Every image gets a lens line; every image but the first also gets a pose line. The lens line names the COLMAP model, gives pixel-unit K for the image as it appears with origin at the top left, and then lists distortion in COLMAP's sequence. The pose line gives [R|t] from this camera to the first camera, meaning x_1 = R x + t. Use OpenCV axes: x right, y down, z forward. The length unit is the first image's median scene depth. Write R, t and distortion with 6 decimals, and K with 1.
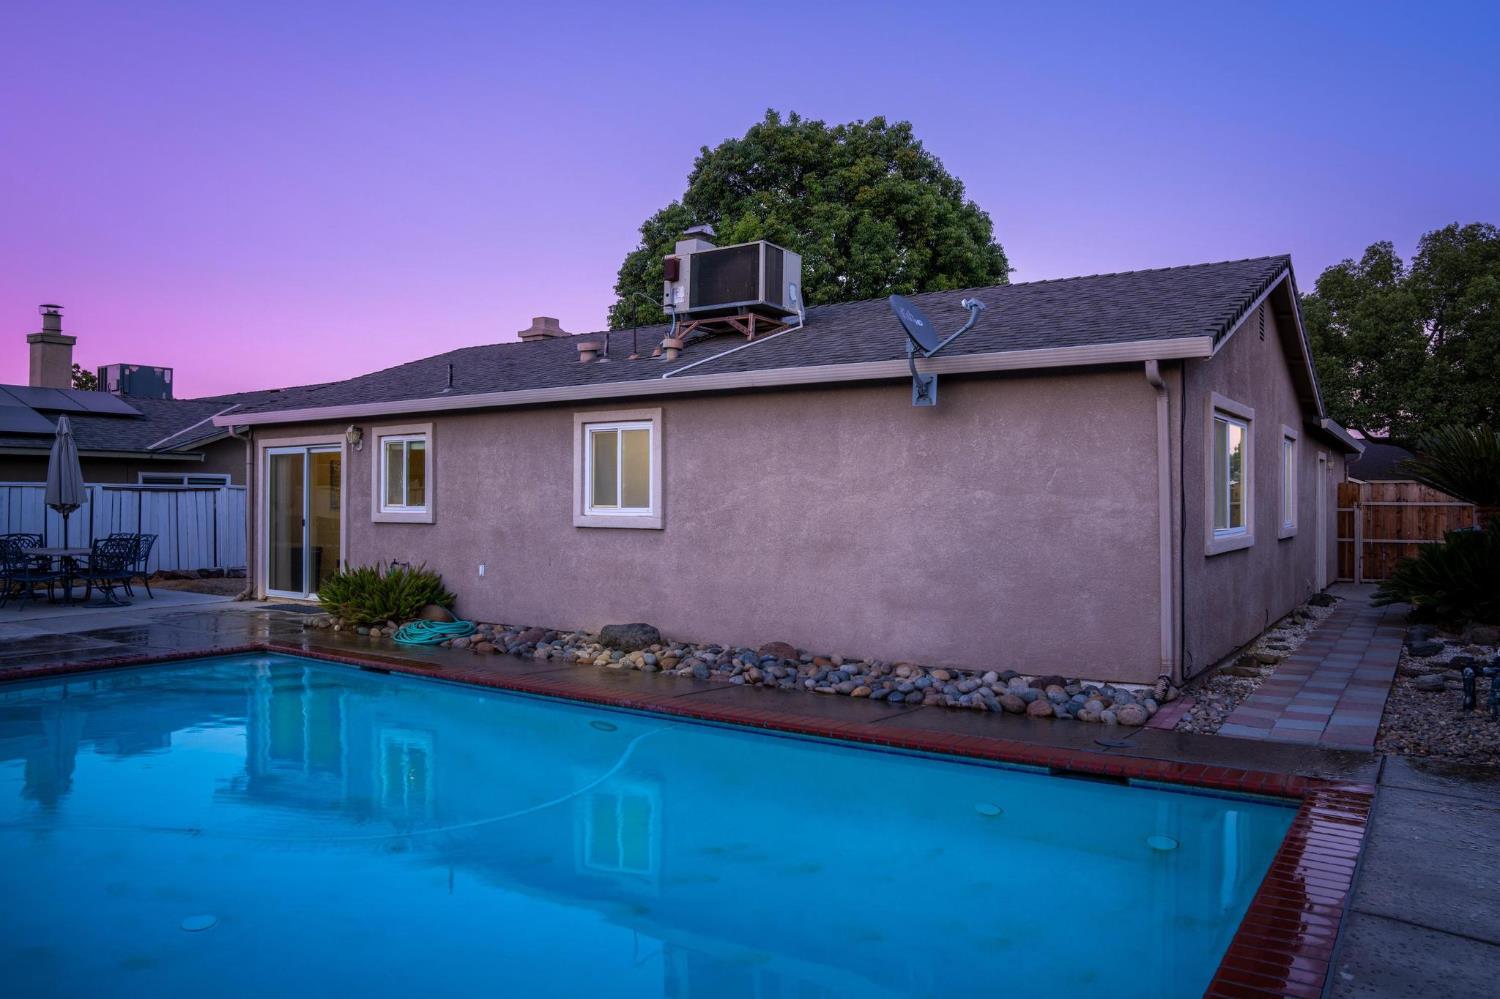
lens RADIAL K [[1037.1, 0, 761.3], [0, 1037.1, 488.6], [0, 0, 1]] dist [-0.117872, 0.072757]
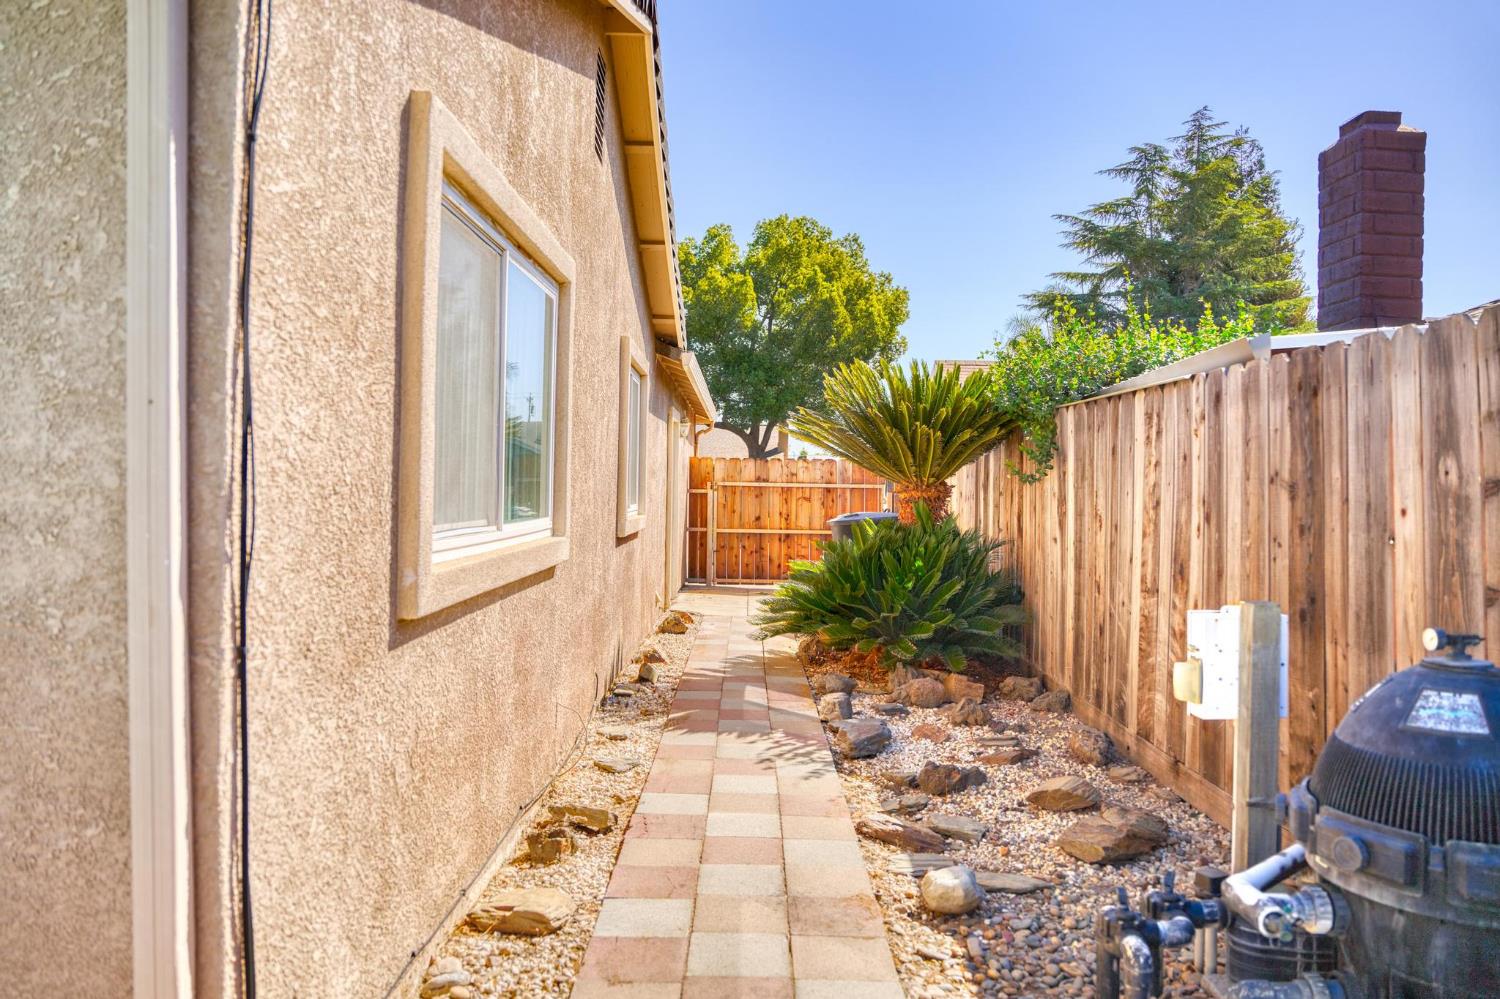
lens RADIAL K [[1037.1, 0, 748.7], [0, 1037.1, 492.8], [0, 0, 1]] dist [-0.117872, 0.072757]
pose [[0.825344, 0.006899, 0.564588, 0.160725], [-0.018420, 0.999722, 0.014713, 0.009782], [-0.564329, -0.022543, 0.825242, 0.315441]]
